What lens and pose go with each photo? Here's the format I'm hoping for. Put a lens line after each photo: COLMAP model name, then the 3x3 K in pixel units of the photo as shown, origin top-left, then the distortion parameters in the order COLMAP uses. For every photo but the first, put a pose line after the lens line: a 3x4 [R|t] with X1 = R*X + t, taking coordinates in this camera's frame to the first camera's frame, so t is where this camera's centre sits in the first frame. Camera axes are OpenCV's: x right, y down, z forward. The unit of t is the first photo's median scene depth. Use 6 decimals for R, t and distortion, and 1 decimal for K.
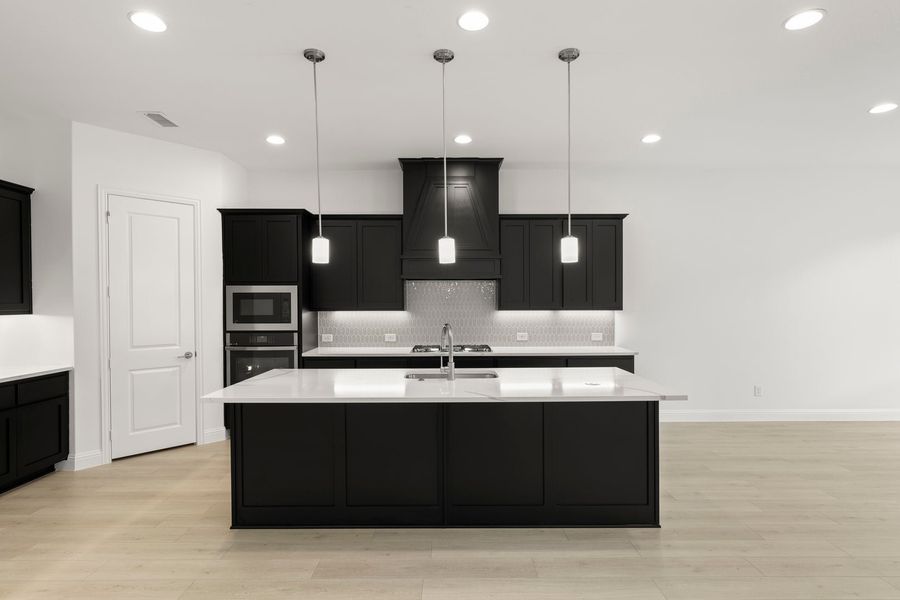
lens RADIAL K [[465.4, 0, 450.0], [0, 465.4, 300.0], [0, 0, 1]] dist [-0.001584, 0.000270]
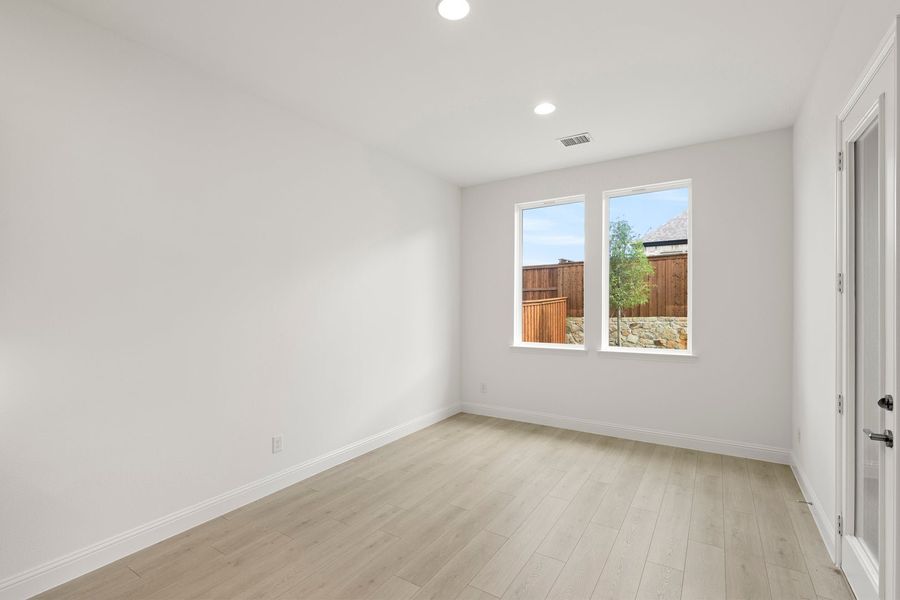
lens RADIAL K [[401.6, 0, 450.0], [0, 401.6, 300.0], [0, 0, 1]] dist [-0.001186, -0.000047]
pose [[0.543007, 0.006082, 0.839706, 0.357759], [0.006454, 0.999914, -0.011415, -0.002958], [-0.839703, 0.011618, 0.542921, 0.546662]]
